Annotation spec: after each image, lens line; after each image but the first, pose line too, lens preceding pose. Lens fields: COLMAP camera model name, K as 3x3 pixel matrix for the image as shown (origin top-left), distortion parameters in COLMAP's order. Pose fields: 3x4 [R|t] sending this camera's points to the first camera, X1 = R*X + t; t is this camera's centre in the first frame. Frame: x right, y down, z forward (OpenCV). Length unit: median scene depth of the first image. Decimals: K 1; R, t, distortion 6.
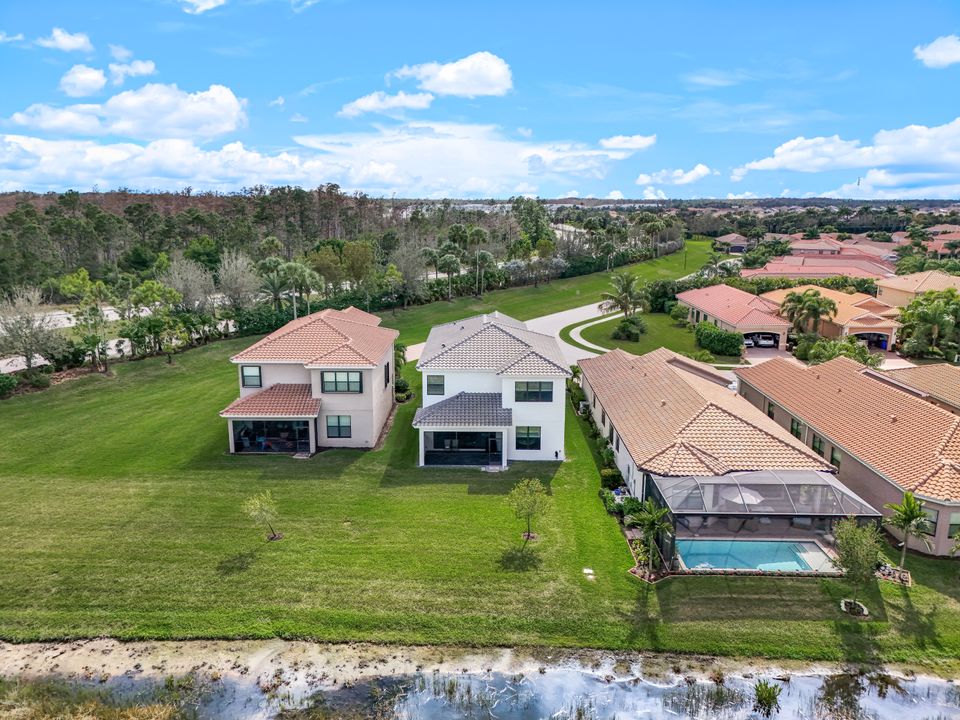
lens RADIAL K [[709.7, 0, 480.0], [0, 709.7, 360.0], [0, 0, 1]] dist [0.085604, -0.086022]
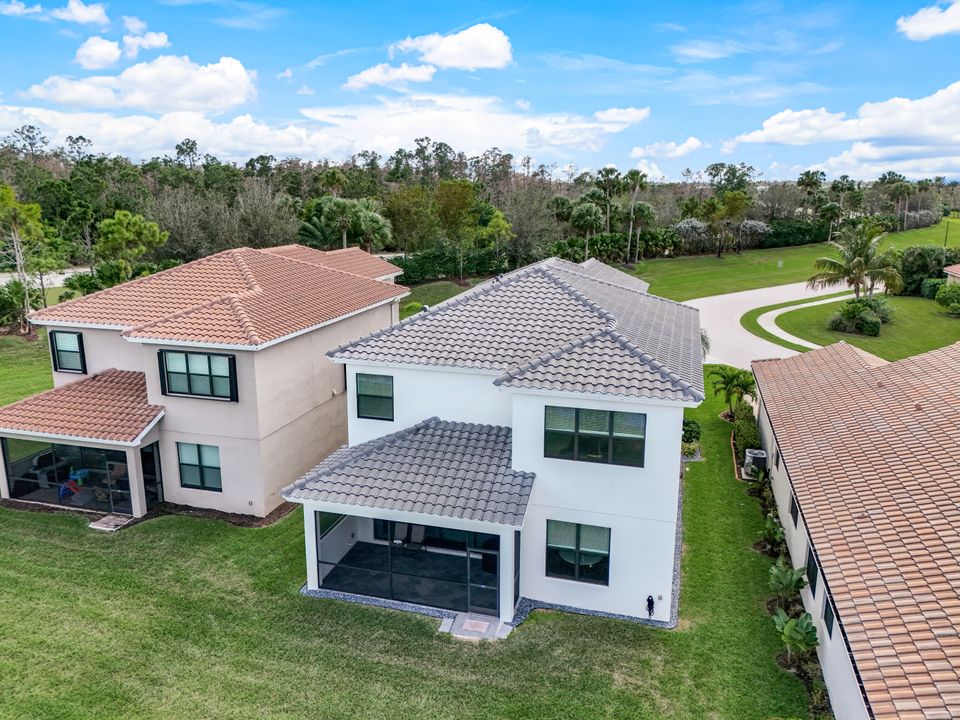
lens RADIAL K [[709.6, 0, 480.0], [0, 709.6, 360.0], [0, 0, 1]] dist [0.076646, -0.086831]
pose [[0.963065, 0.061226, -0.262217, 0.109700], [-0.057538, 0.998107, 0.021725, -0.000100], [0.263051, -0.005835, 0.964764, 0.596616]]
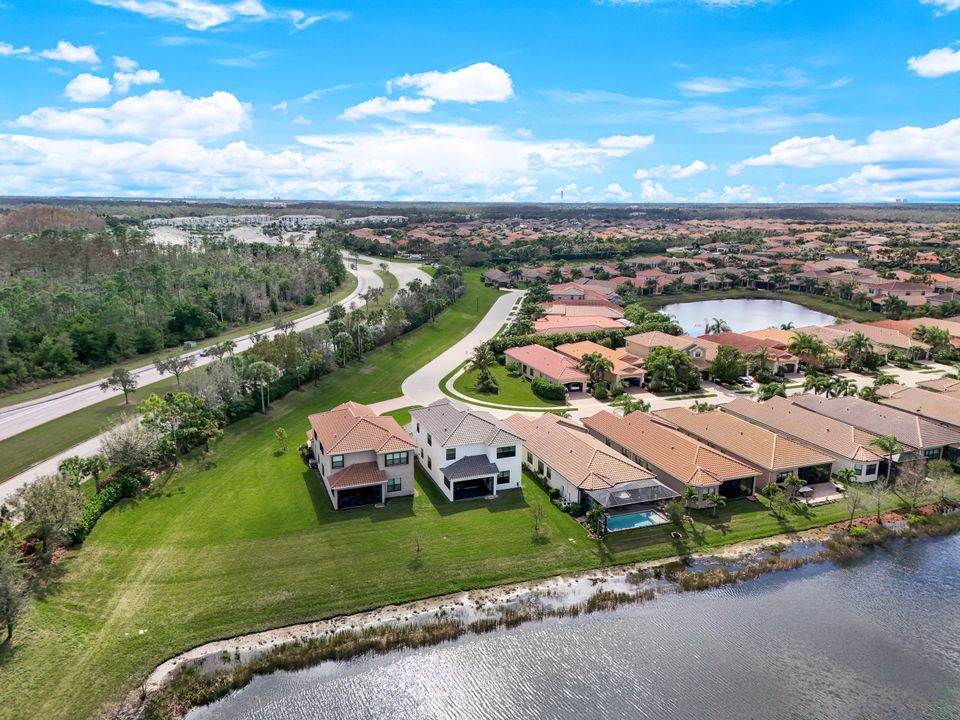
lens RADIAL K [[709.7, 0, 480.0], [0, 709.7, 360.0], [0, 0, 1]] dist [0.085604, -0.086022]
pose [[0.932209, -0.075961, 0.353860, -0.599845], [0.074727, 0.997056, 0.017173, -0.222772], [-0.354123, 0.010435, 0.935141, -0.680650]]
